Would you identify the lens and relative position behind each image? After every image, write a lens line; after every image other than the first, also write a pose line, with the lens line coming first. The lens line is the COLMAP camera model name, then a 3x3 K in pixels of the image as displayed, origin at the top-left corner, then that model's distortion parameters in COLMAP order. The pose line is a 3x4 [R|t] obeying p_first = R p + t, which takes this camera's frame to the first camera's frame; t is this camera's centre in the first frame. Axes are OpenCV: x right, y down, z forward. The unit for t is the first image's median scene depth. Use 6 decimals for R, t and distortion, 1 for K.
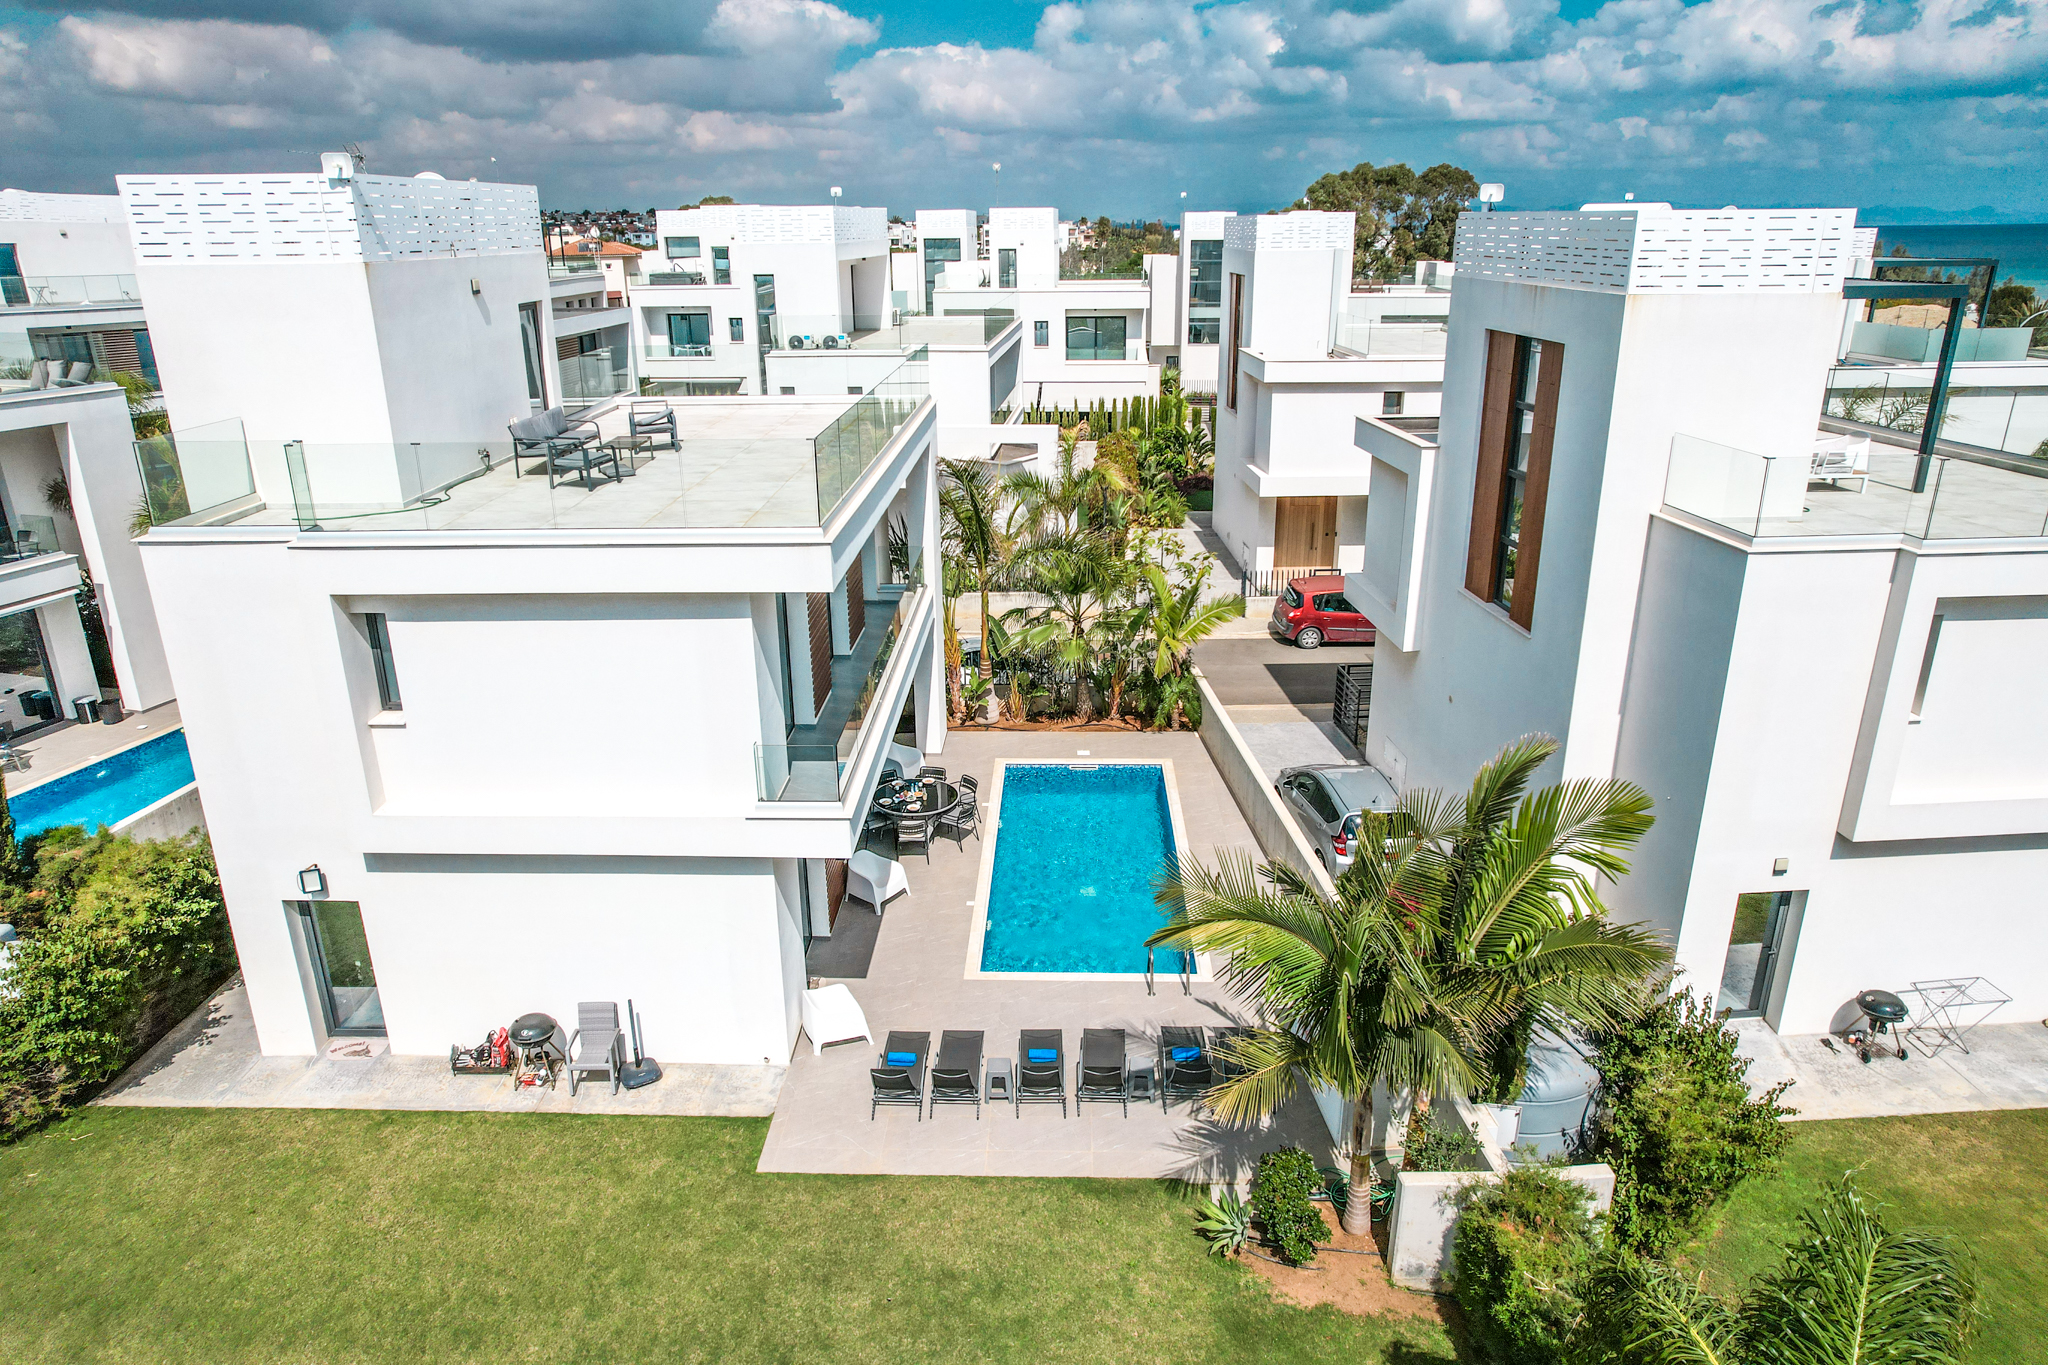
lens RADIAL K [[1277.8, 0, 1024.0], [0, 1277.8, 682.5], [0, 0, 1]] dist [-0.089779, 0.084037]
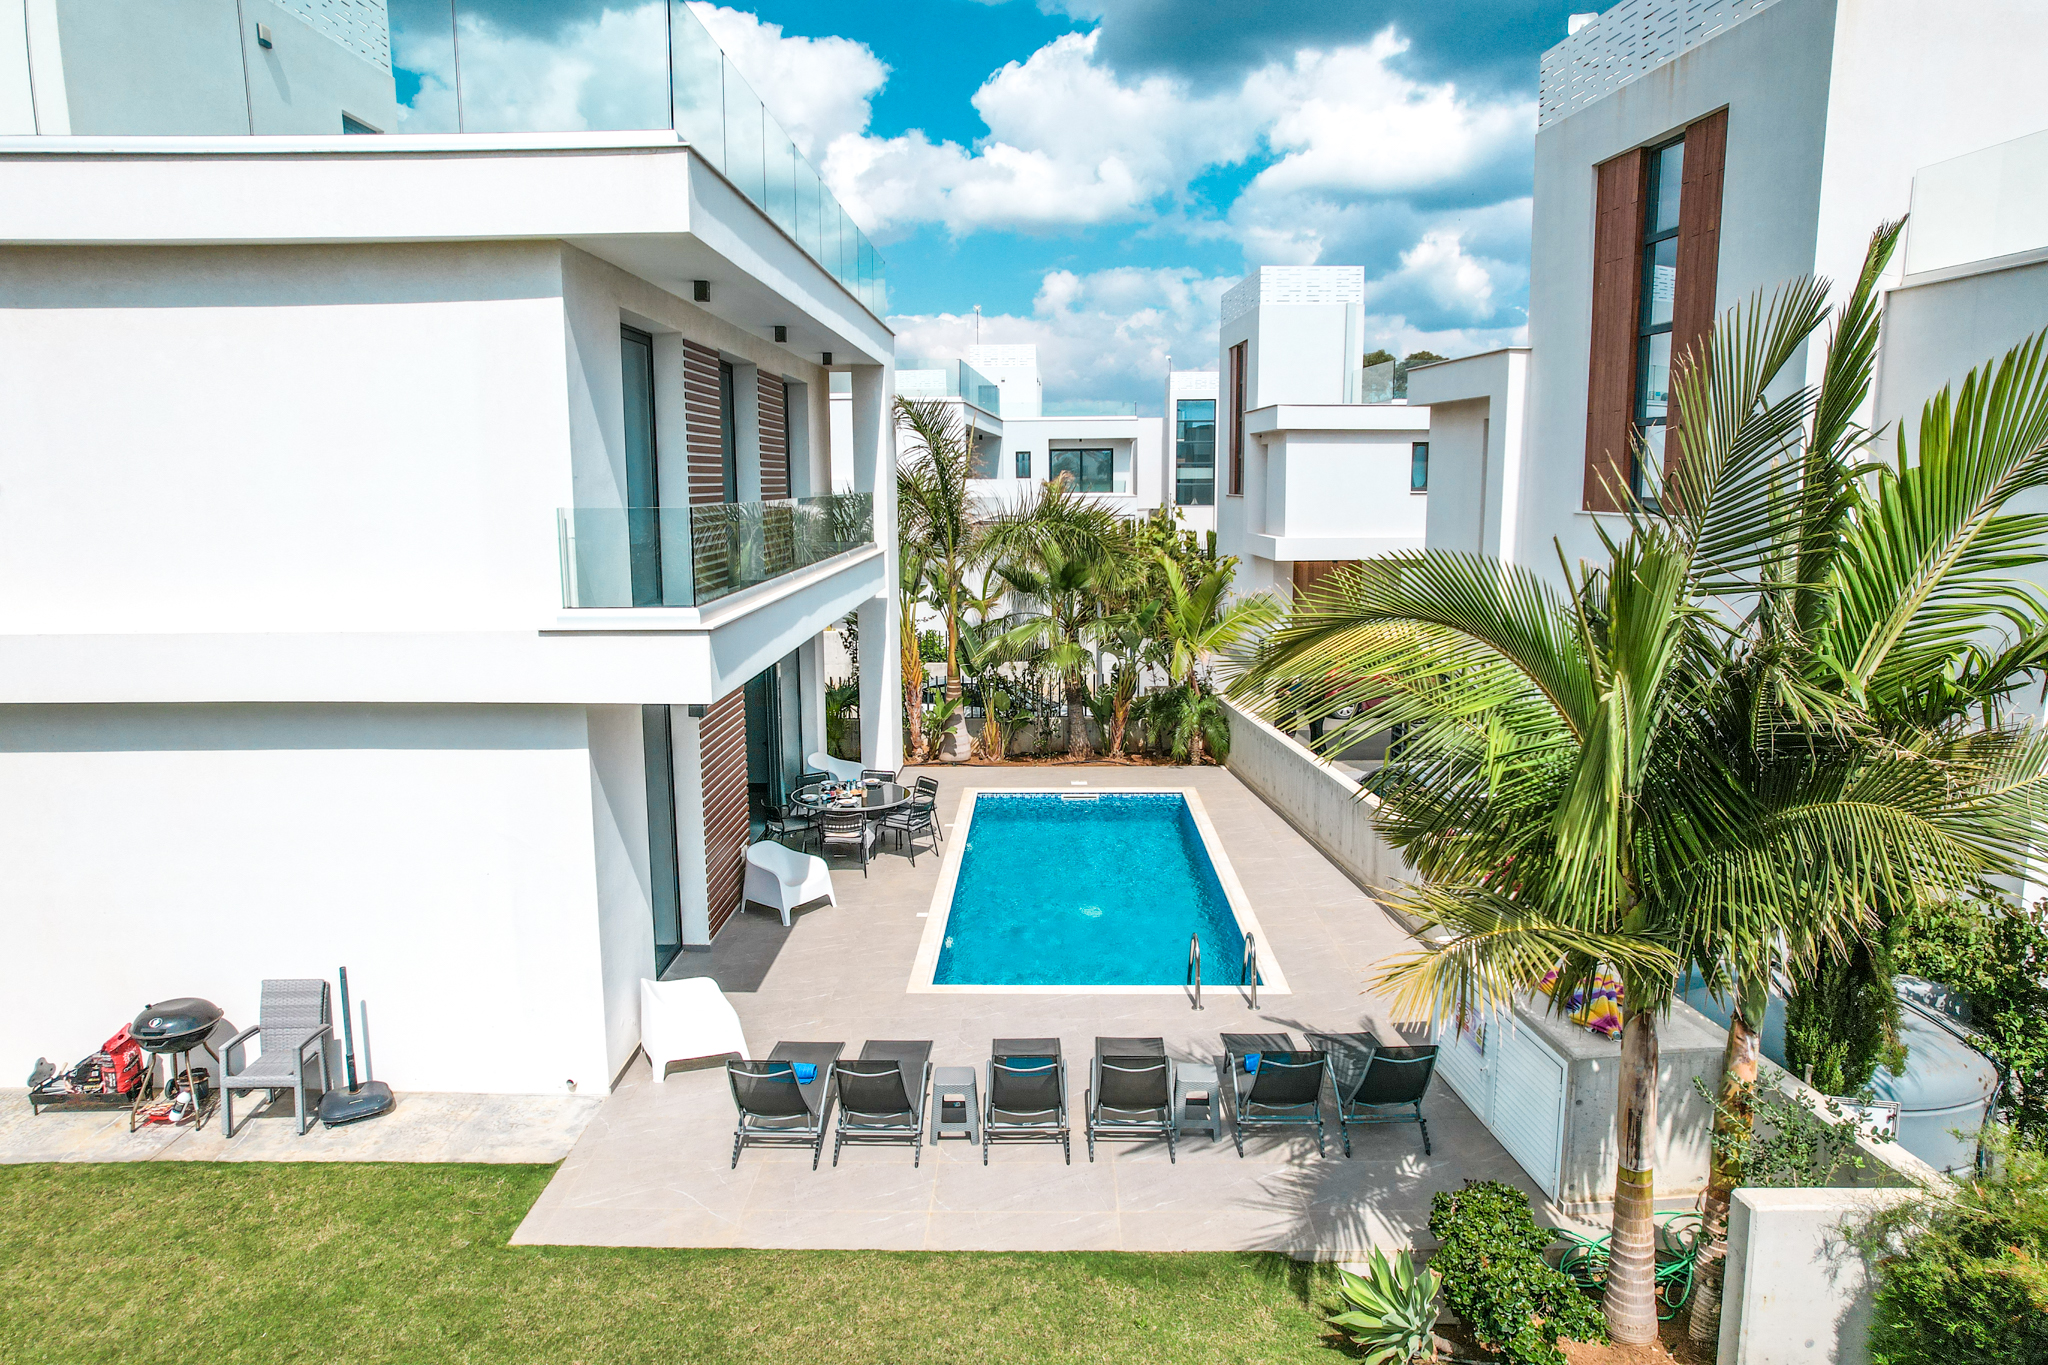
lens RADIAL K [[1277.8, 0, 1024.0], [0, 1277.8, 682.5], [0, 0, 1]] dist [-0.089779, 0.084037]
pose [[0.999892, 0.002321, 0.014506, 0.003284], [0.000521, 0.981211, -0.192939, 0.229575], [-0.014681, 0.192926, 0.981104, 0.376813]]
